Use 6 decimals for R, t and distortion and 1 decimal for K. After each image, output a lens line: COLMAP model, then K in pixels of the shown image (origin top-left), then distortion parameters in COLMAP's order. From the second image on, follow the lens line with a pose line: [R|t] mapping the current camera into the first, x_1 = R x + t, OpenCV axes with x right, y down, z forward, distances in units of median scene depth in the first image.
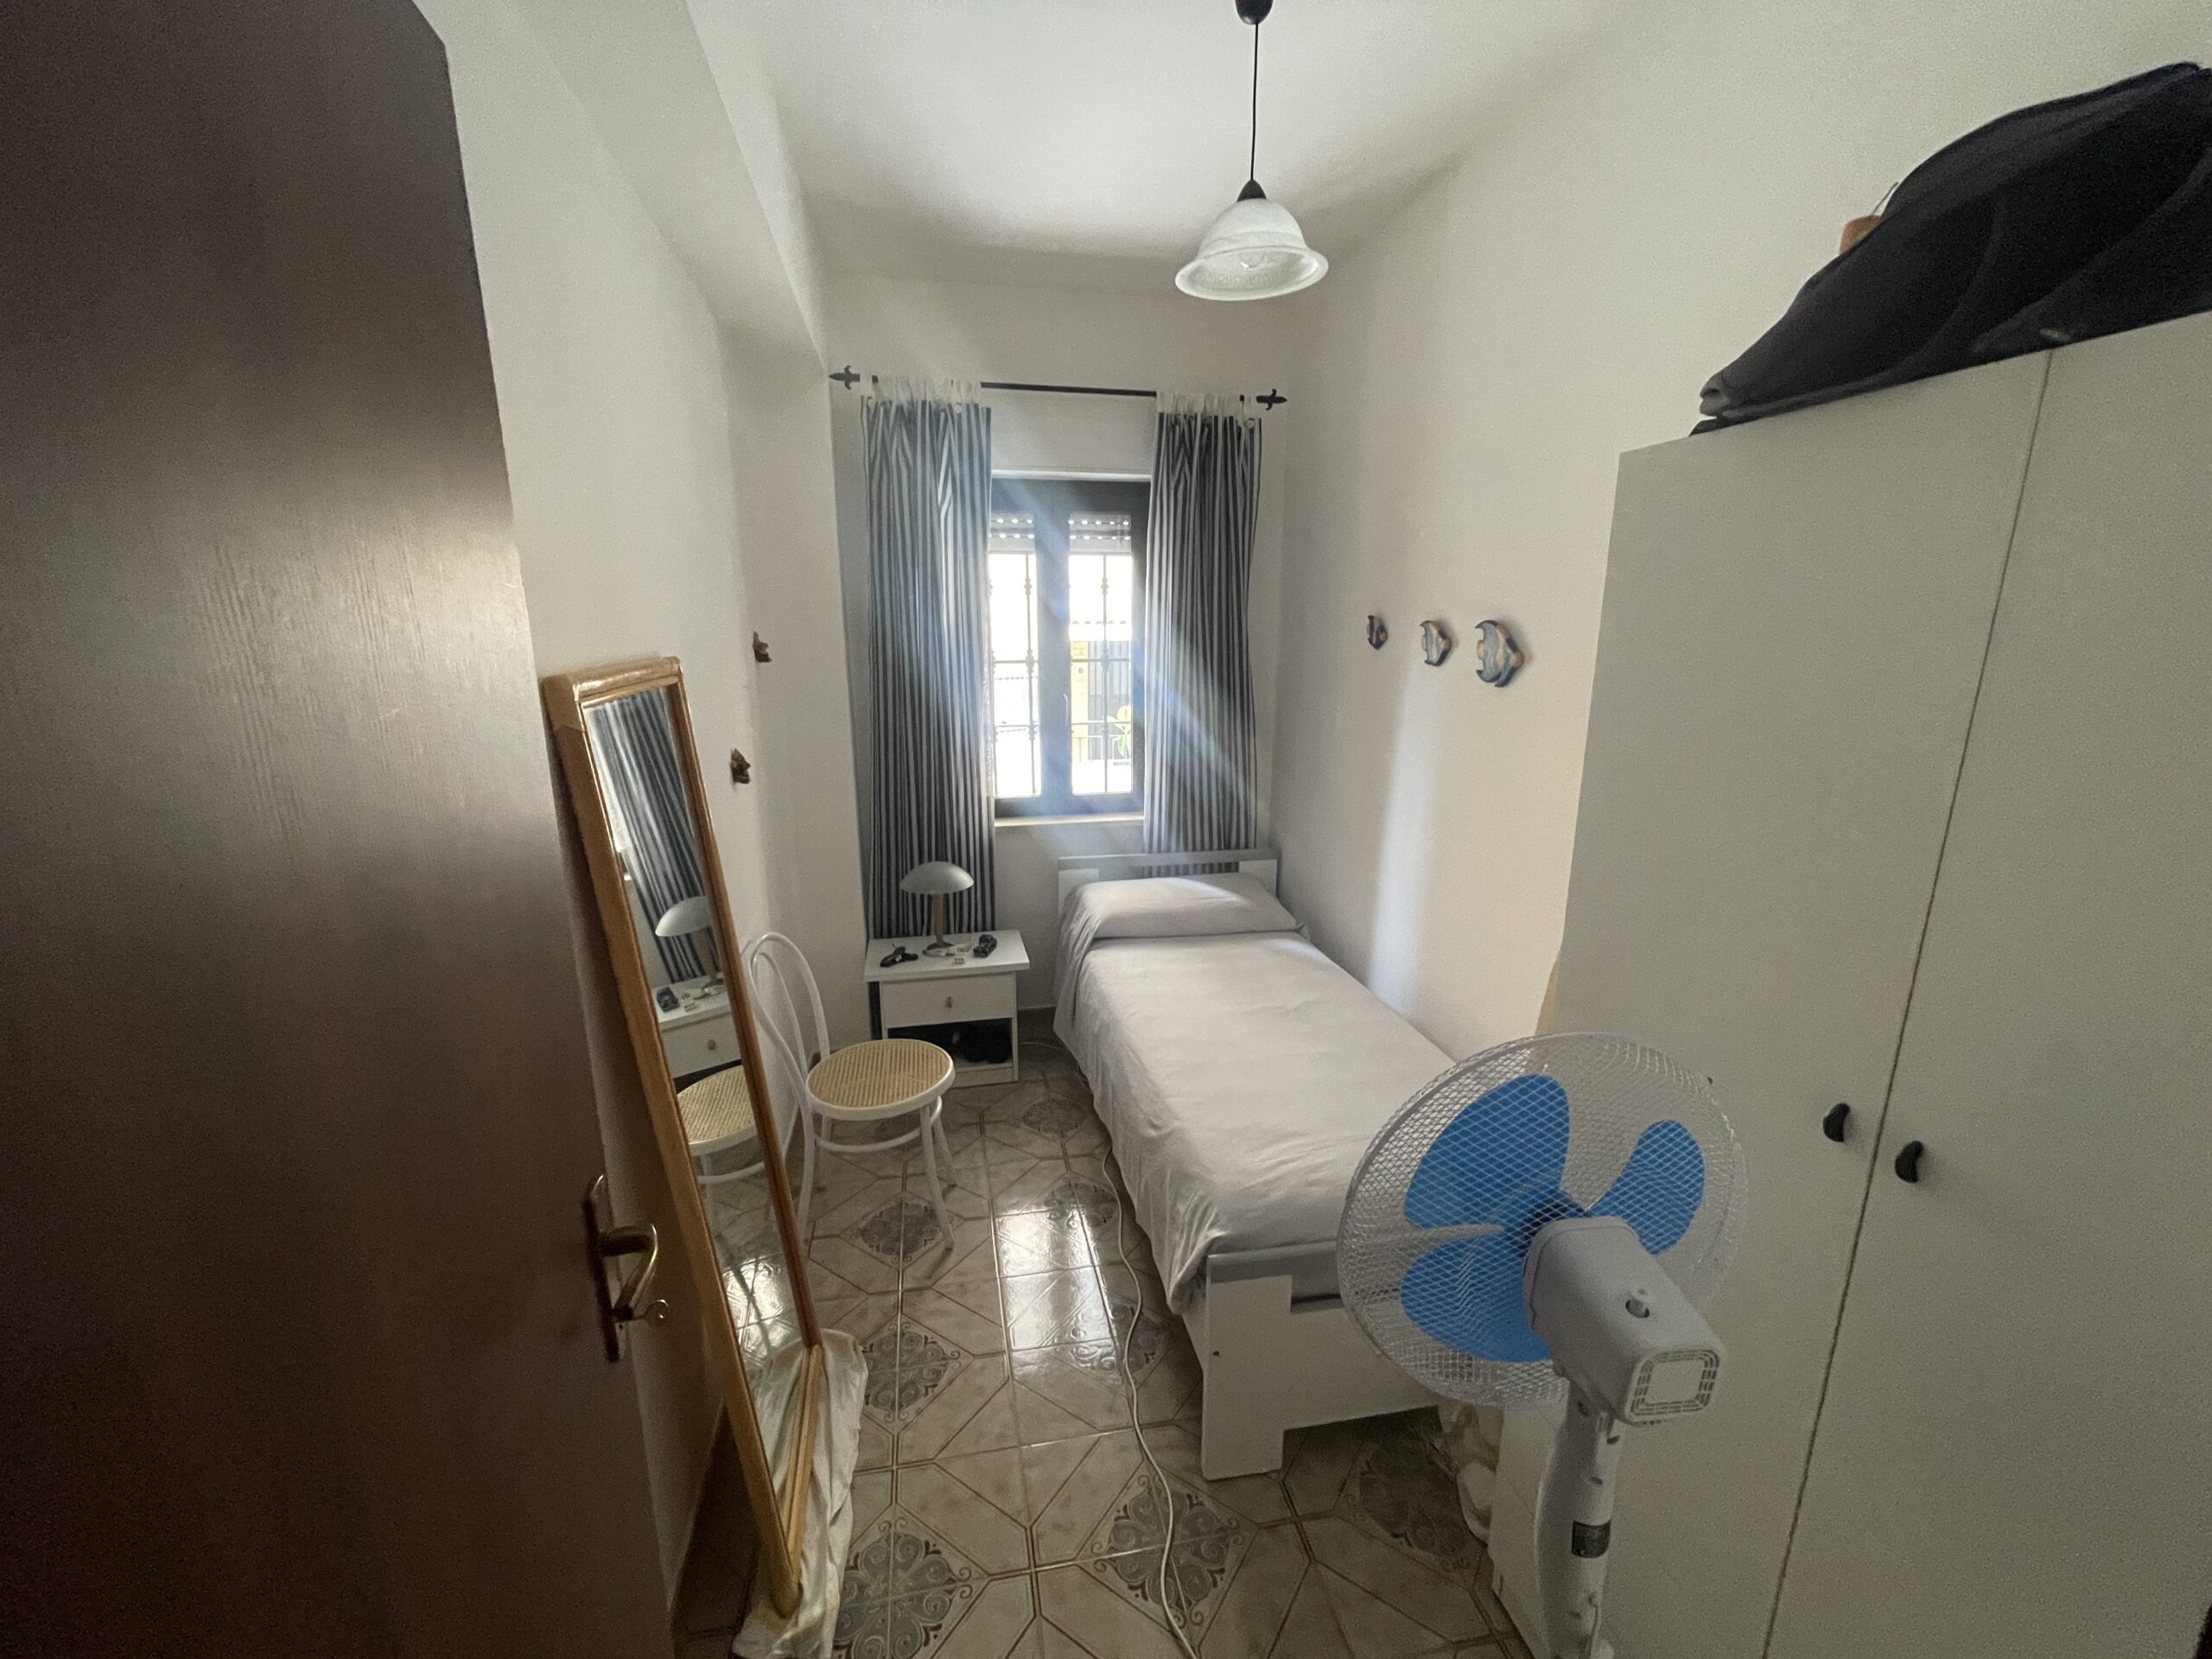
lens RADIAL K [[895.2, 0, 1097.2], [0, 895.2, 827.4], [0, 0, 1]] dist [-0.001687, 0.000915]
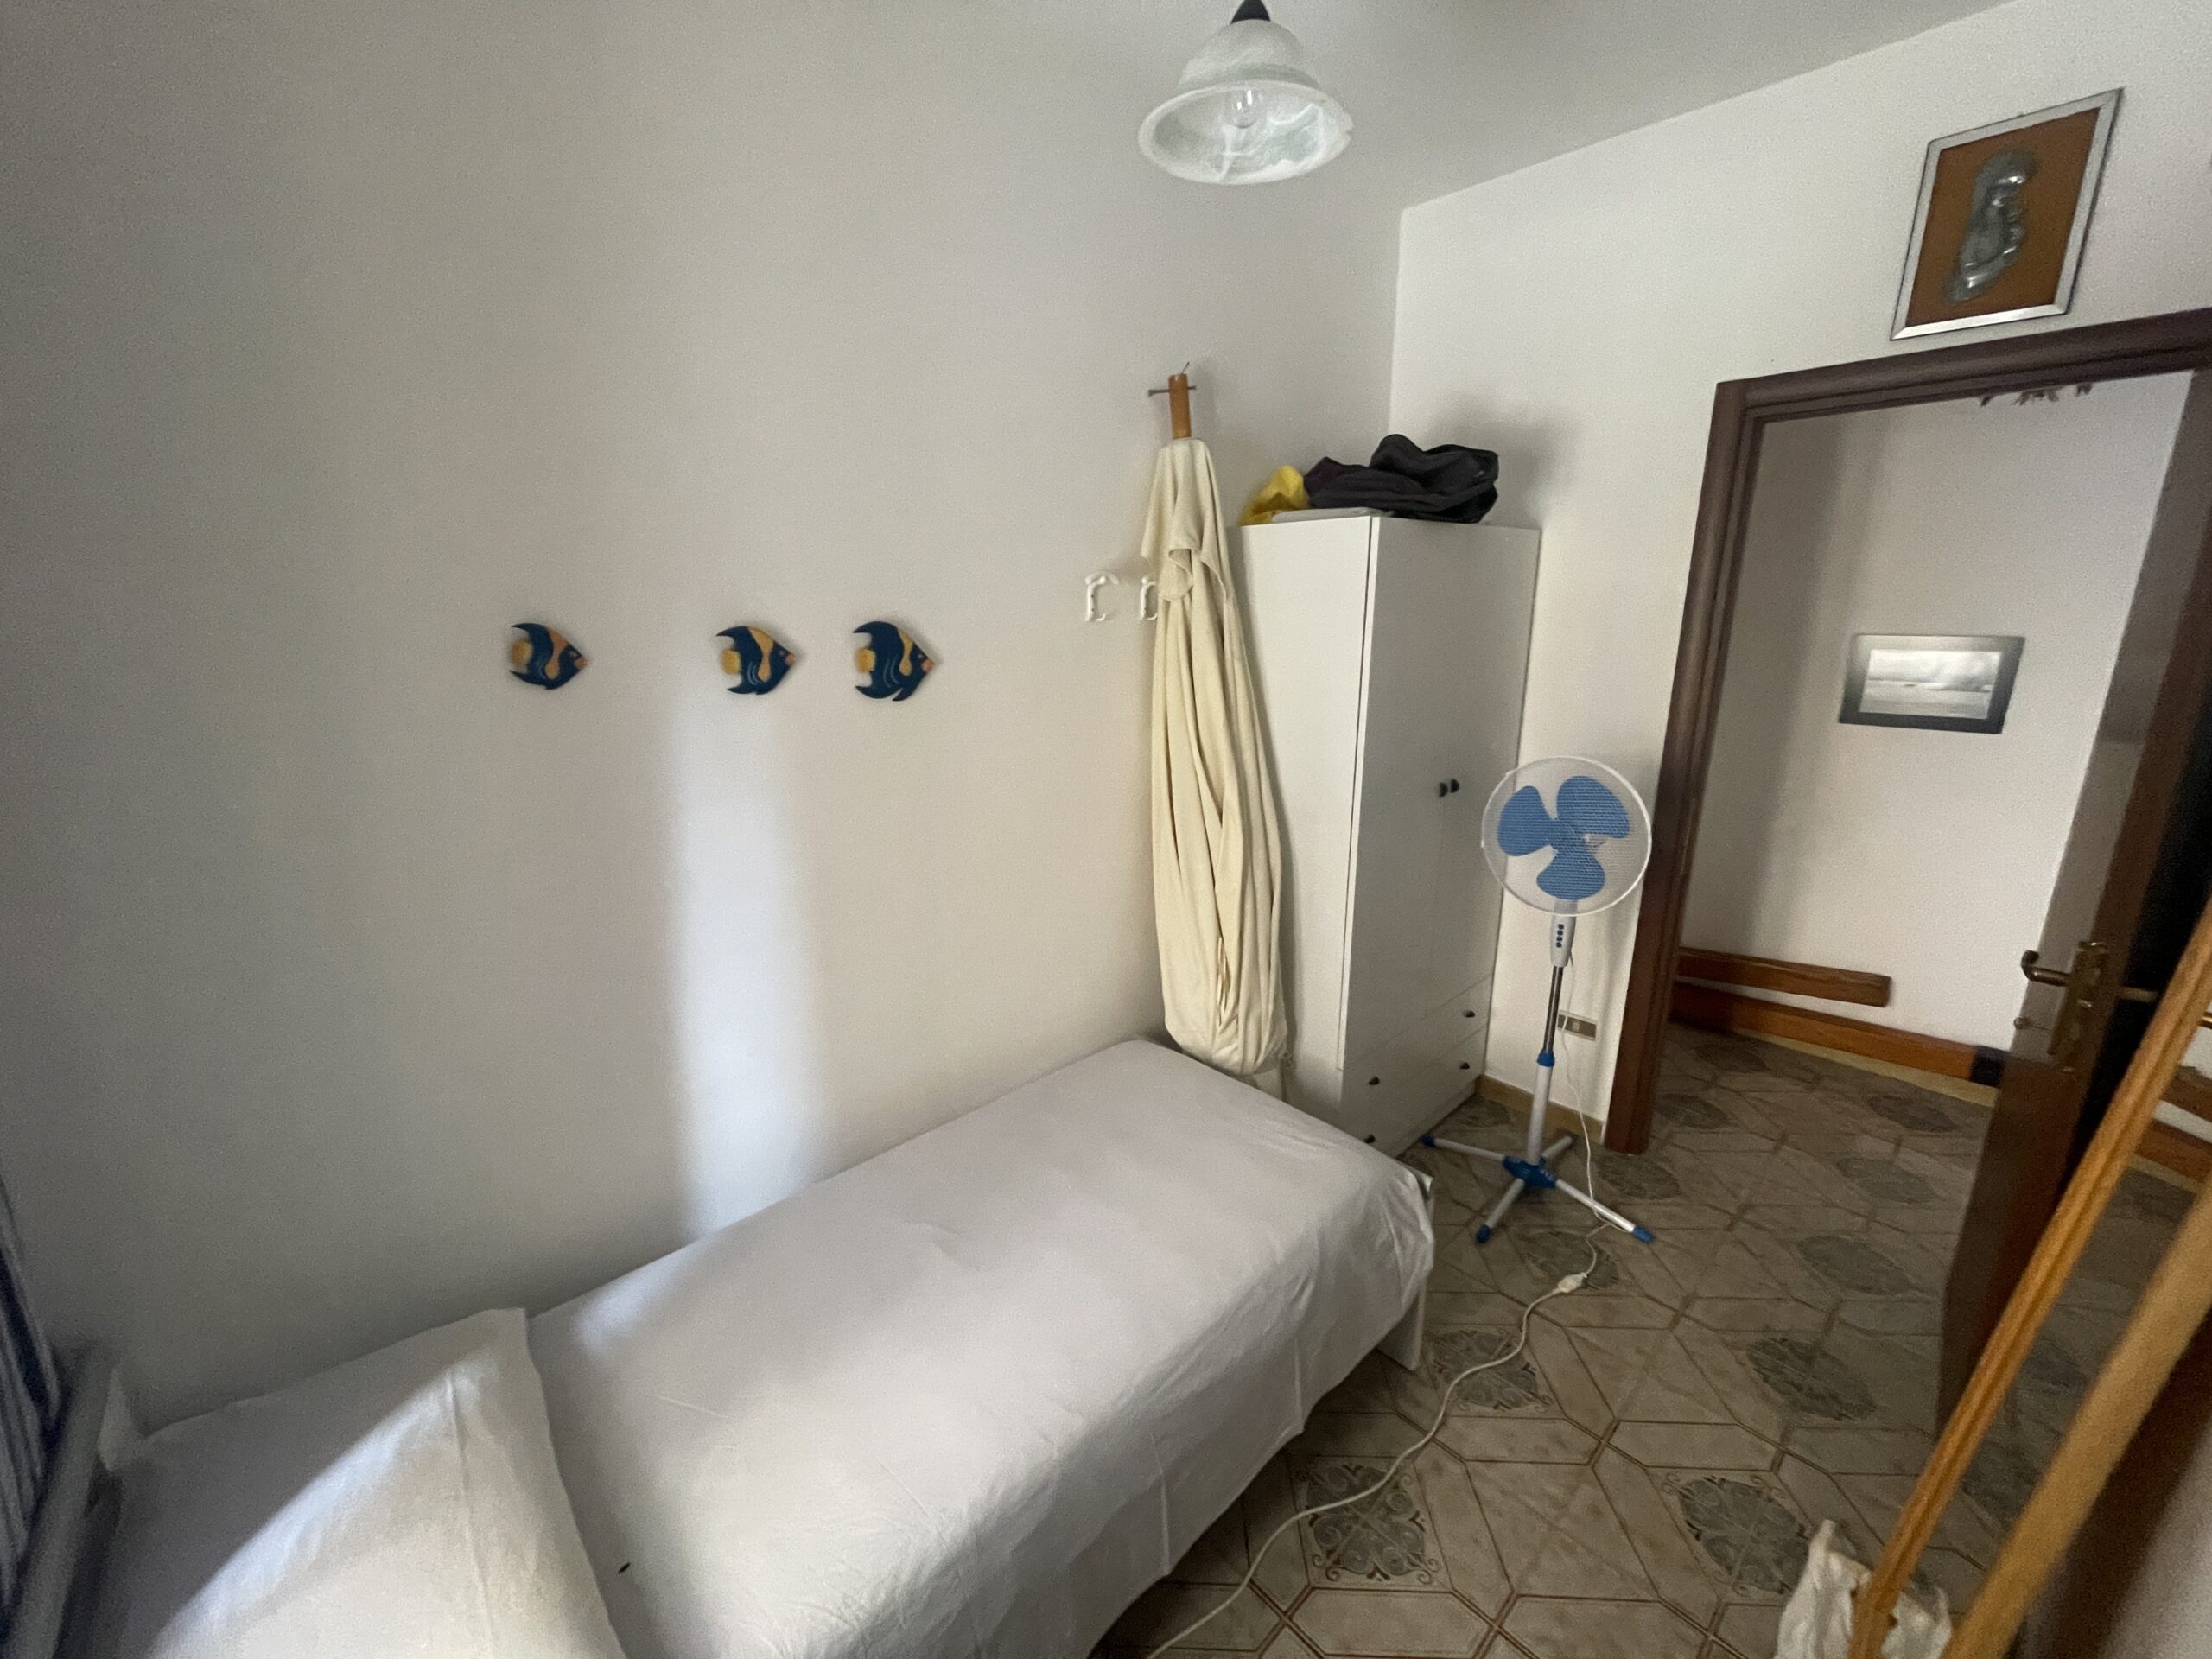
lens RADIAL K [[895.2, 0, 1095.7], [0, 895.2, 825.2], [0, 0, 1]] dist [-0.001687, 0.000915]
pose [[-0.526184, -0.199768, 0.826573, -0.425347], [0.210665, 0.911094, 0.354300, -0.353793], [-0.823863, 0.360557, -0.437319, 1.440186]]
